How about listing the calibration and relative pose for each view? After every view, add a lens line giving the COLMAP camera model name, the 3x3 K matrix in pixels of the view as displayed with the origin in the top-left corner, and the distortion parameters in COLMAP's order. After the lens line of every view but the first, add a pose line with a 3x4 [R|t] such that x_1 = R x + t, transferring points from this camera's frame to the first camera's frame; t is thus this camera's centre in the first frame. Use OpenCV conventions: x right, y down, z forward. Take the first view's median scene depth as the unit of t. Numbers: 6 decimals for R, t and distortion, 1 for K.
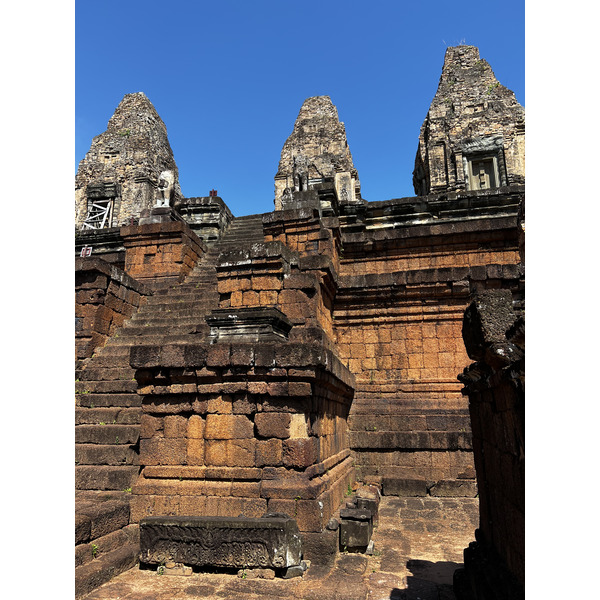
lens RADIAL K [[496.7, 0, 304.5], [0, 496.7, 301.7], [0, 0, 1]] dist [0.049384, -0.007552]
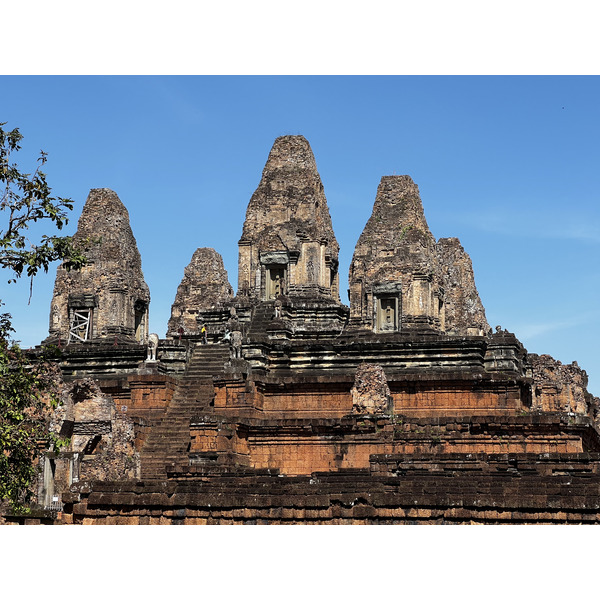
lens RADIAL K [[1764.3, 0, 299.6], [0, 1764.3, 299.7], [0, 0, 1]] dist [0.217525, 0.000000]
pose [[0.996954, 0.006620, -0.077714, 0.483222], [0.000724, 0.995564, 0.094088, -0.711068], [0.077992, -0.093857, 0.992526, -3.524261]]
